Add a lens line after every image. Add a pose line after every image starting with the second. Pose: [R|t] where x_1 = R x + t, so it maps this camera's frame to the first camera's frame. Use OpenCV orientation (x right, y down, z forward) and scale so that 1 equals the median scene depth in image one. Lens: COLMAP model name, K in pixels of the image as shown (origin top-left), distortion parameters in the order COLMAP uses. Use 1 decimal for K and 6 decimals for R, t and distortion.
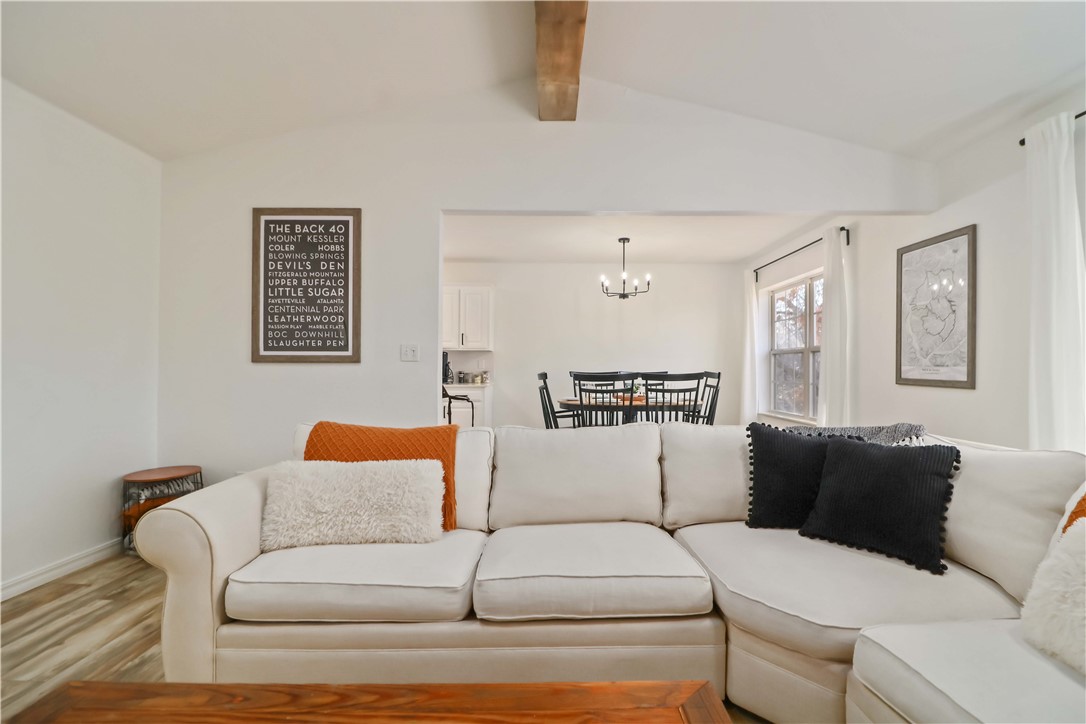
lens RADIAL K [[510.6, 0, 557.8], [0, 510.6, 369.1], [0, 0, 1]] dist [-0.009996, -0.001499]
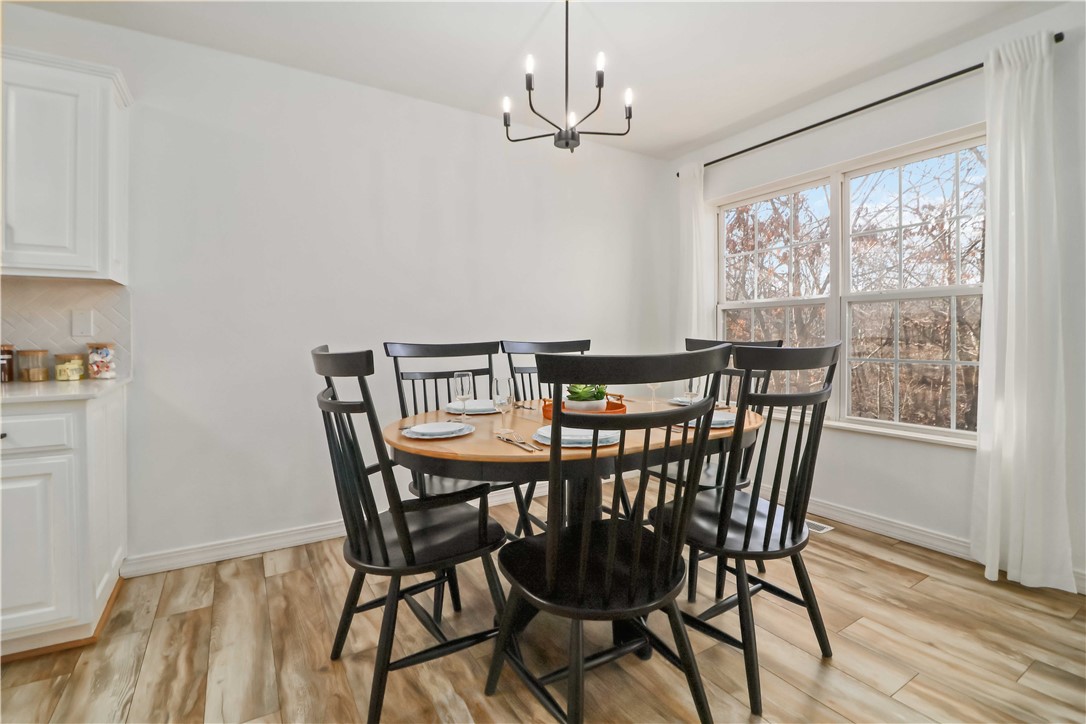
lens RADIAL K [[505.4, 0, 558.6], [0, 505.4, 339.9], [0, 0, 1]] dist [-0.000962, -0.011834]
pose [[0.854159, -0.010313, 0.519909, -0.108558], [0.004731, 0.999916, 0.012062, -0.001903], [-0.519990, -0.007843, 0.854137, 1.107427]]
